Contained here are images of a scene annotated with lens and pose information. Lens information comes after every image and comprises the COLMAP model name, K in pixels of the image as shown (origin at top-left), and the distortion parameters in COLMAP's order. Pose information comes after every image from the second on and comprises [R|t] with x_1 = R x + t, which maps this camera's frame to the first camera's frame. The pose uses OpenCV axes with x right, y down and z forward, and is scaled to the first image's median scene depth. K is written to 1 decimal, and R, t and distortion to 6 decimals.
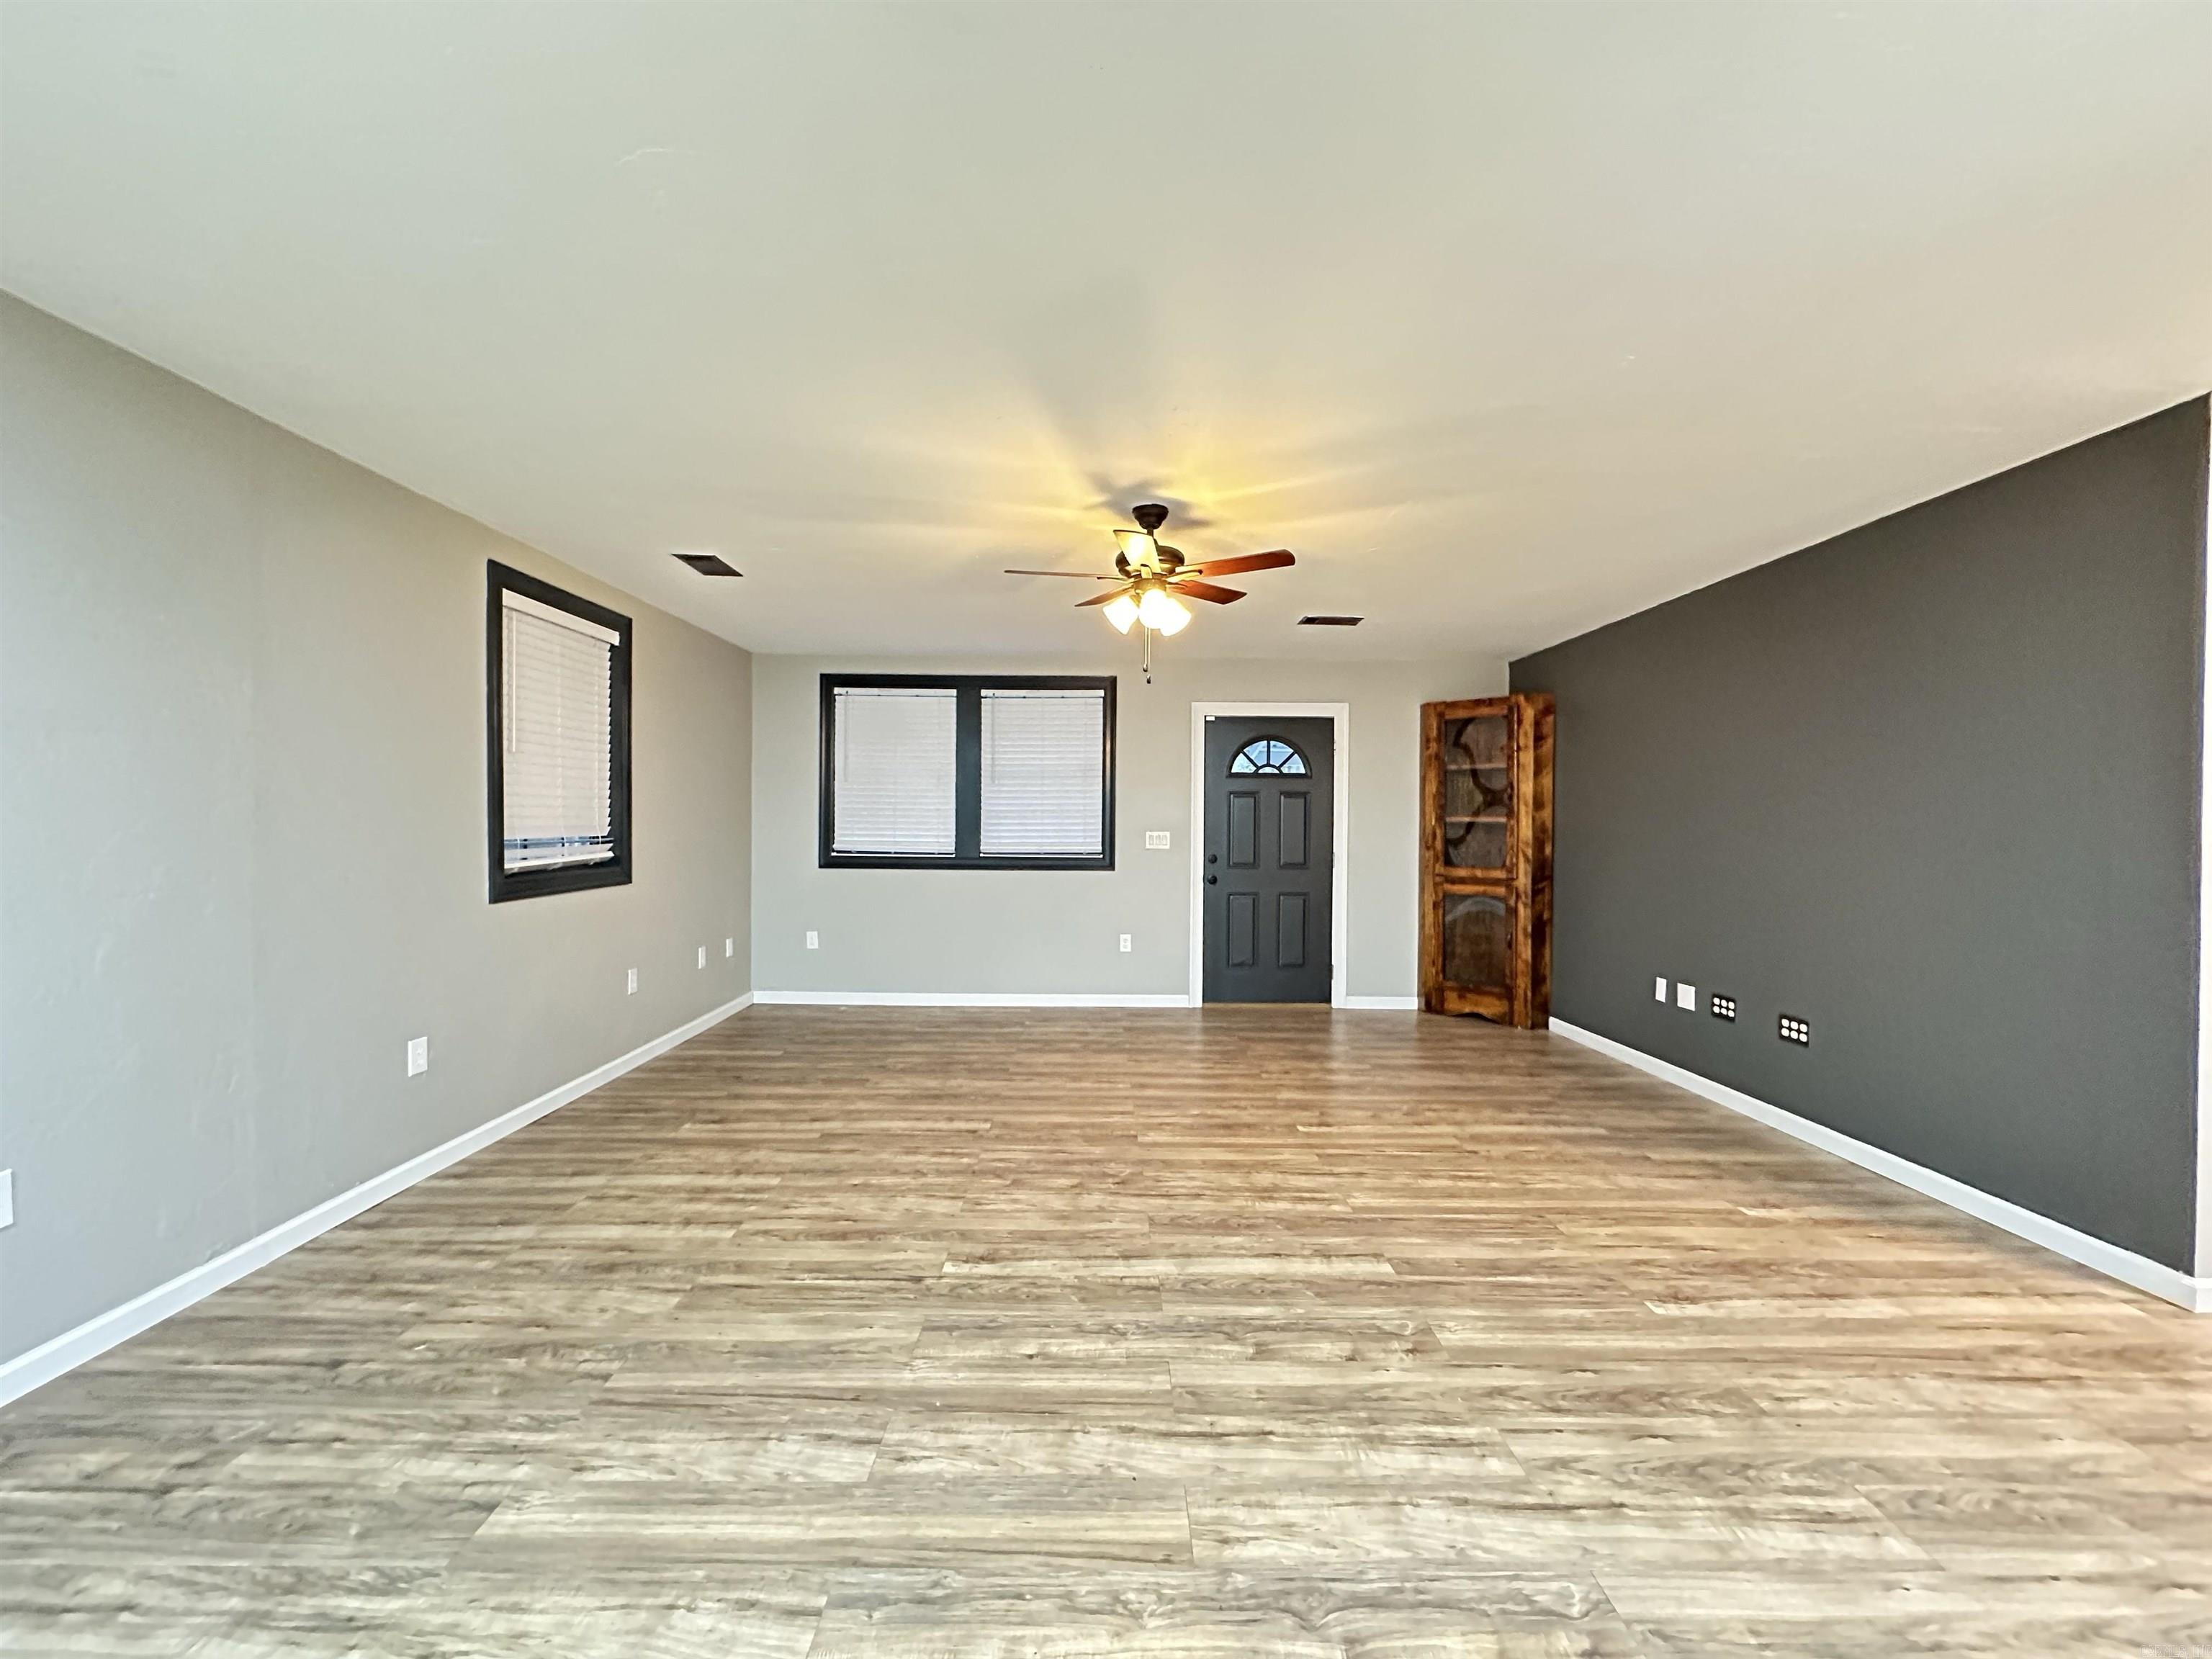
lens RADIAL K [[880.5, 0, 1106.5], [0, 880.5, 831.6], [0, 0, 1]] dist [-0.000250, 0.000152]
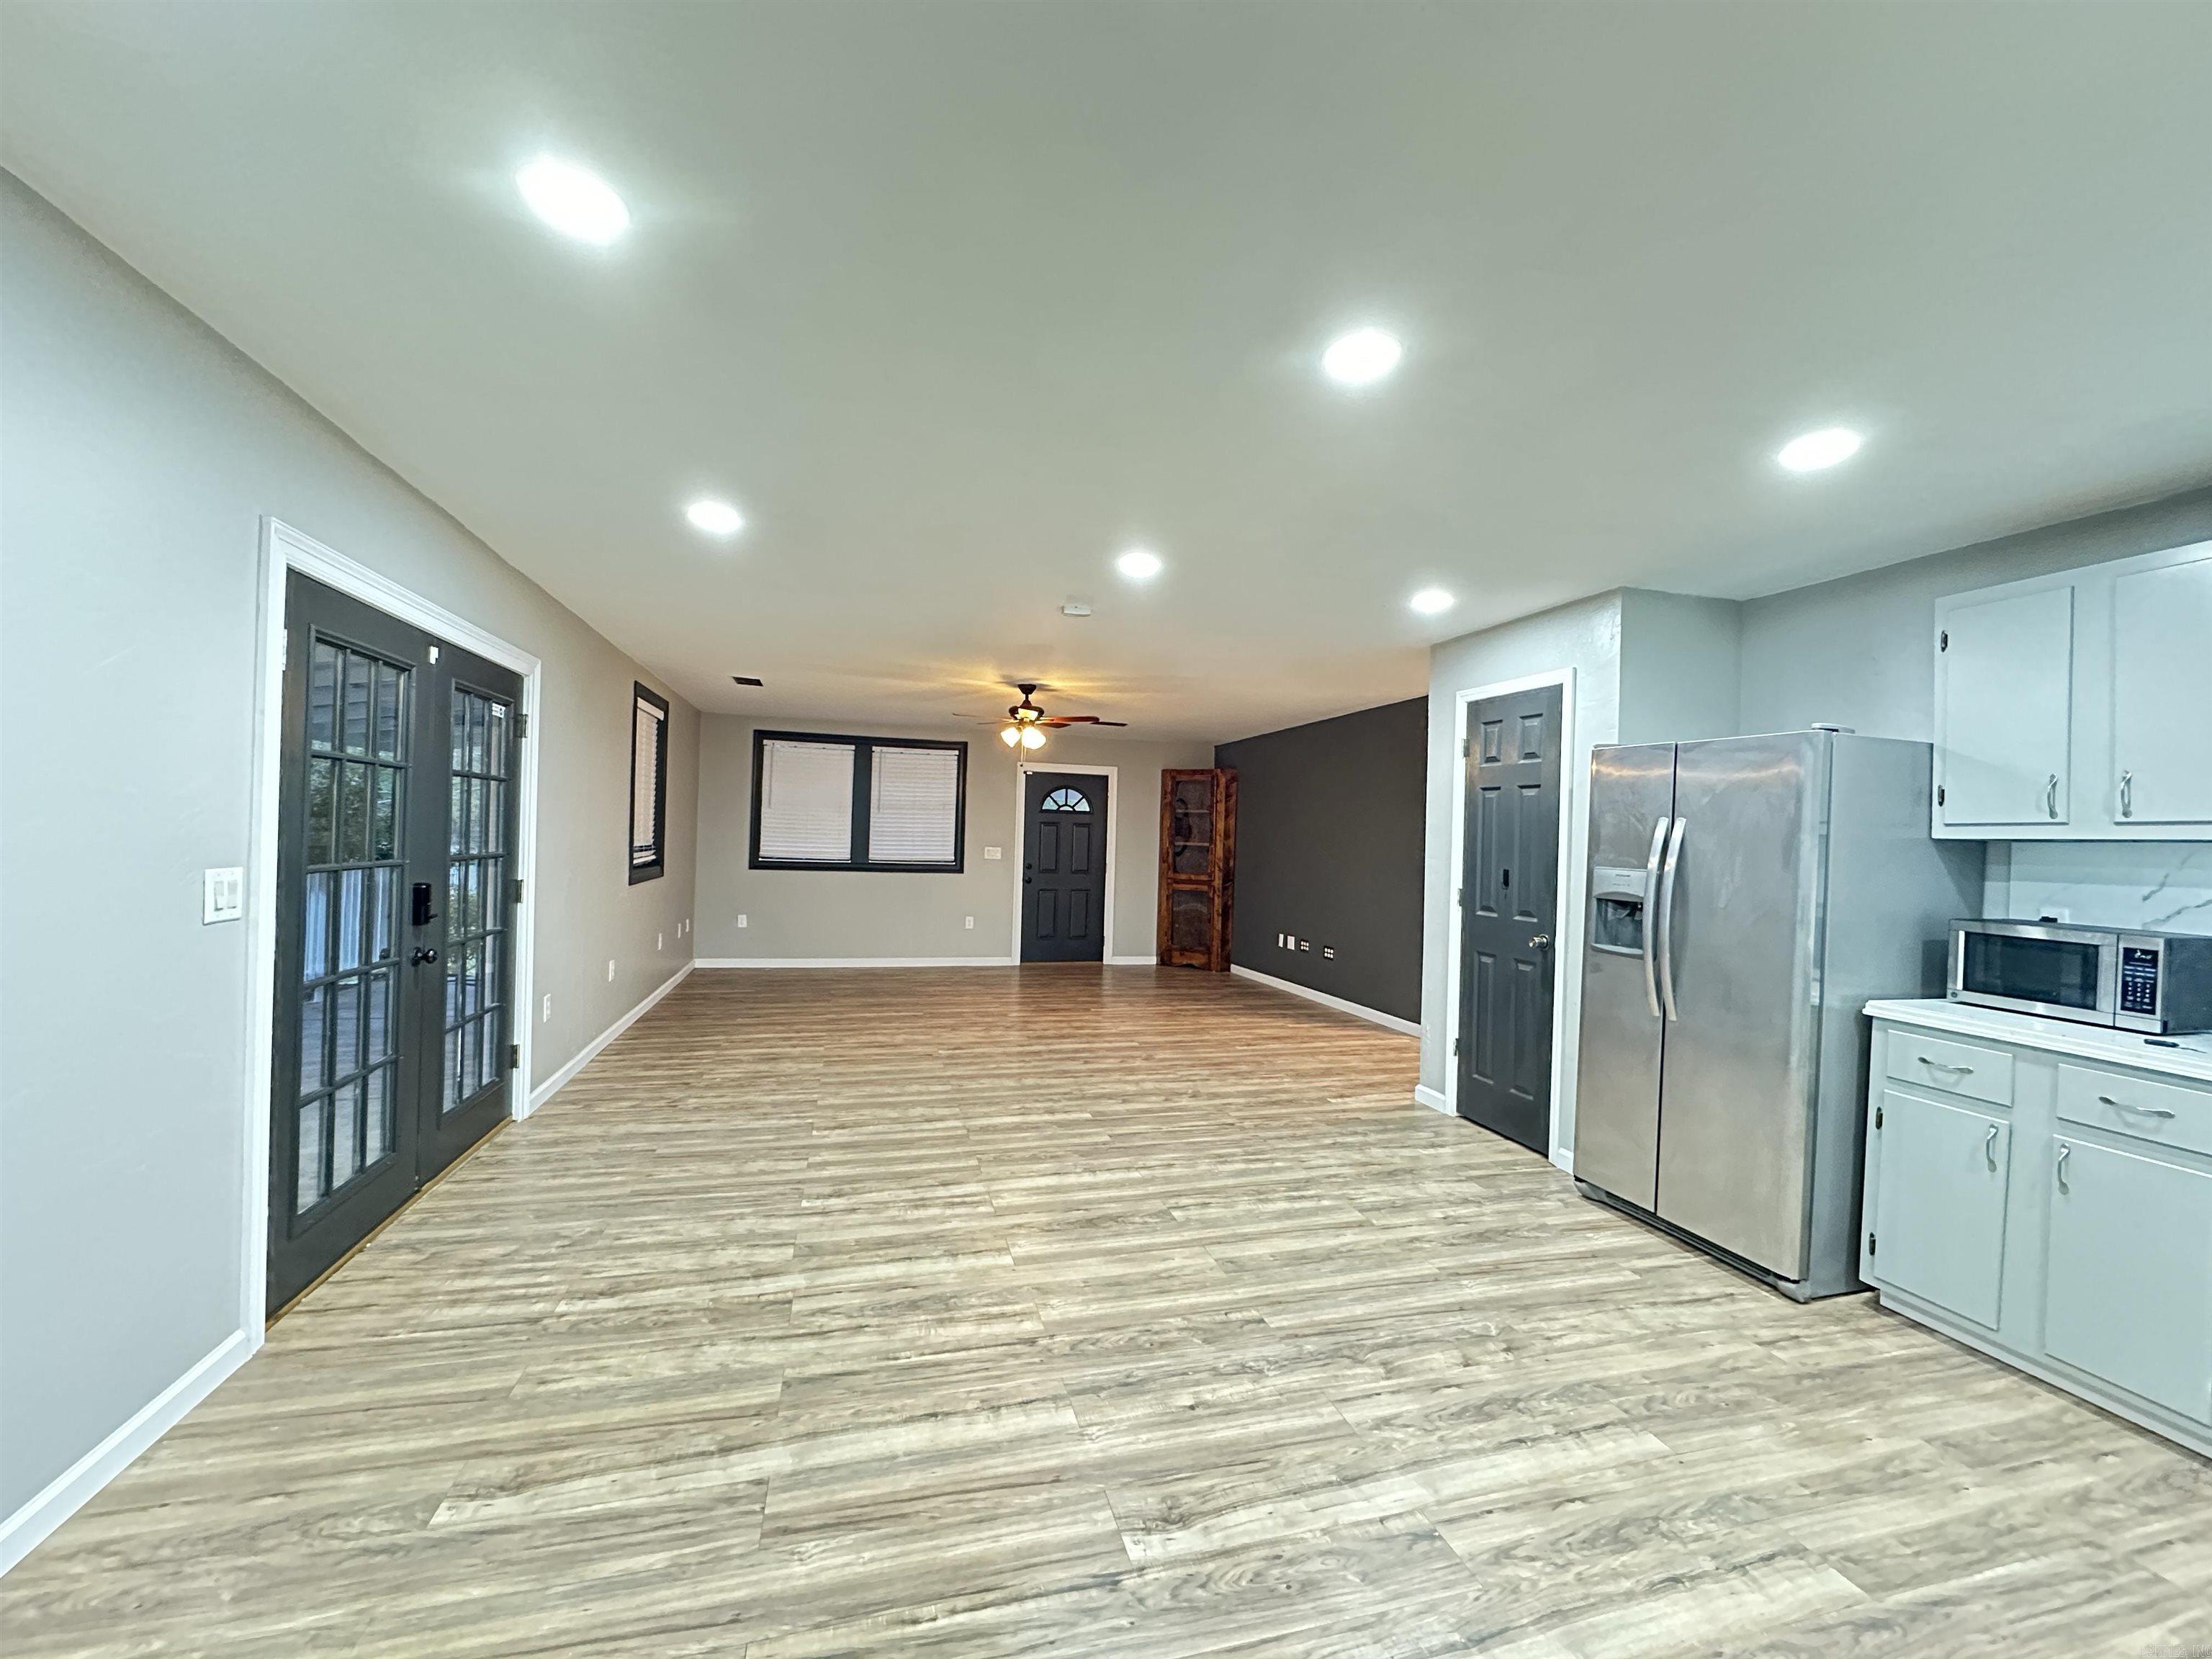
lens RADIAL K [[880.5, 0, 1105.9], [0, 880.5, 834.2], [0, 0, 1]] dist [-0.000250, 0.000152]
pose [[0.963603, 0.023482, 0.266306, -0.165229], [-0.020658, 0.999697, -0.013401, -0.006874], [-0.266540, 0.007412, 0.963795, -0.519119]]
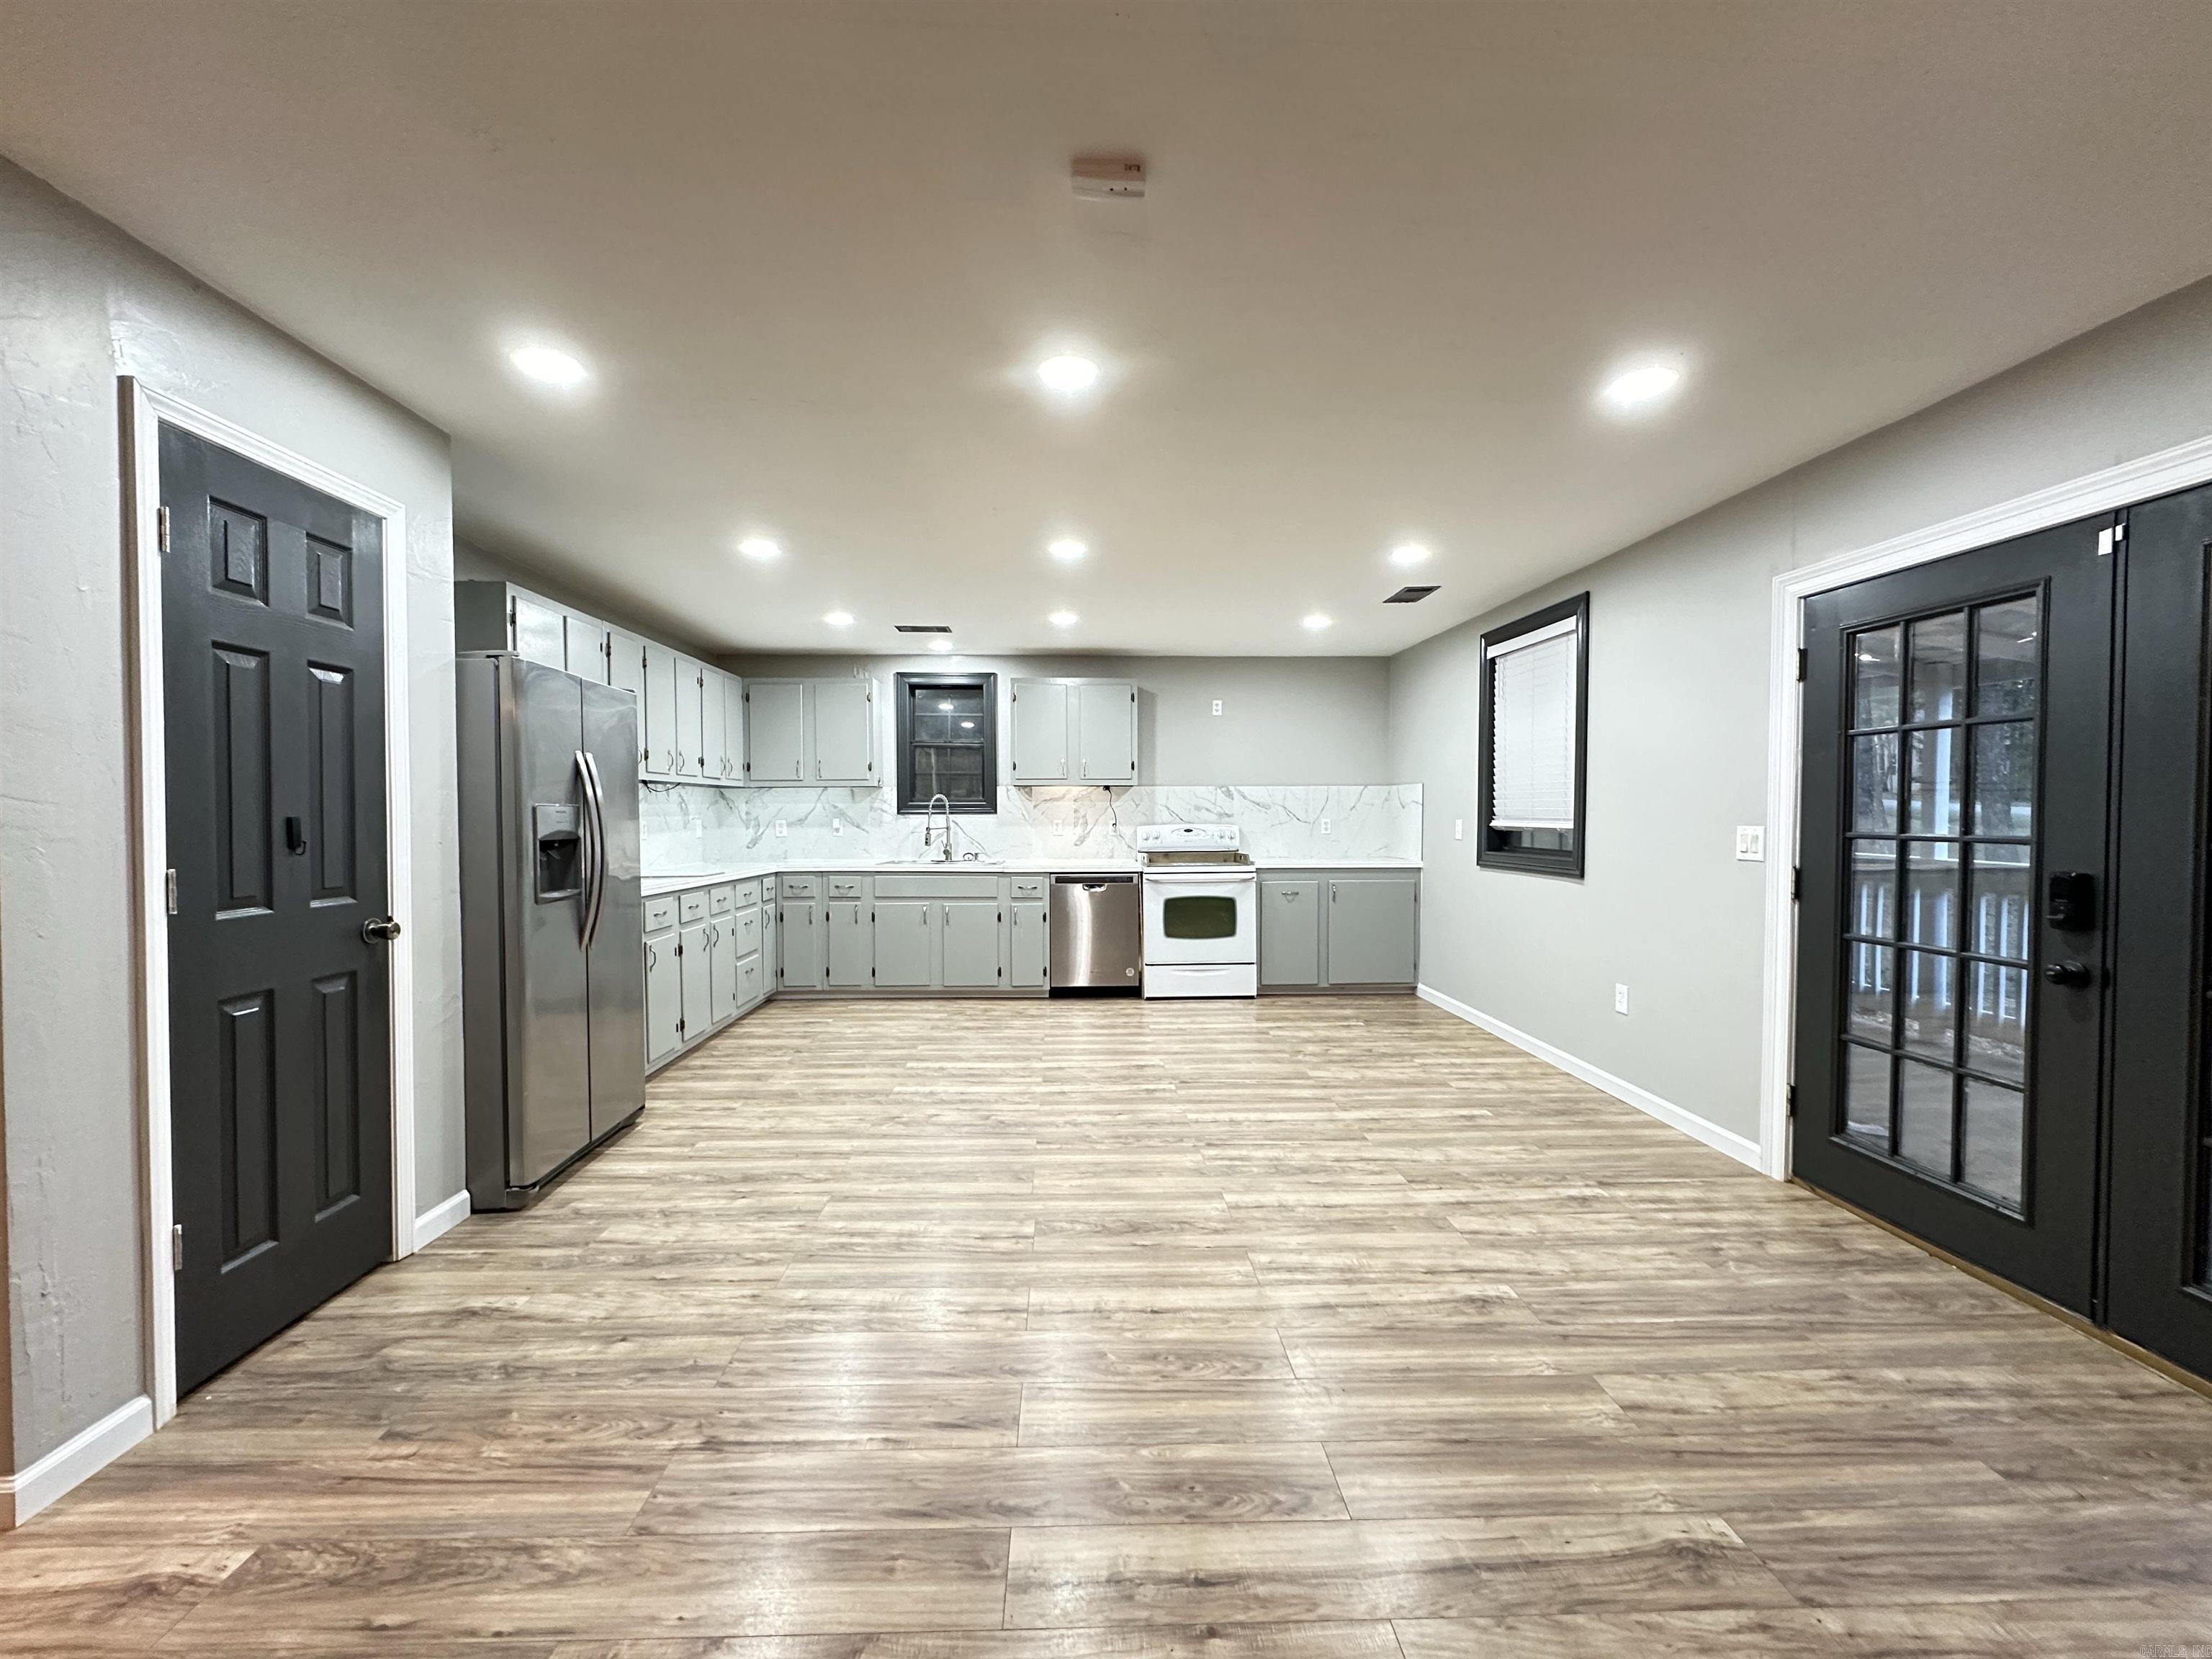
lens RADIAL K [[880.5, 0, 1102.9], [0, 880.5, 834.5], [0, 0, 1]] dist [-0.000250, 0.000152]
pose [[-0.999361, -0.005152, -0.035379, 0.009286], [-0.006586, 0.999156, 0.040534, -0.004554], [0.035140, 0.040741, -0.998552, 0.462565]]
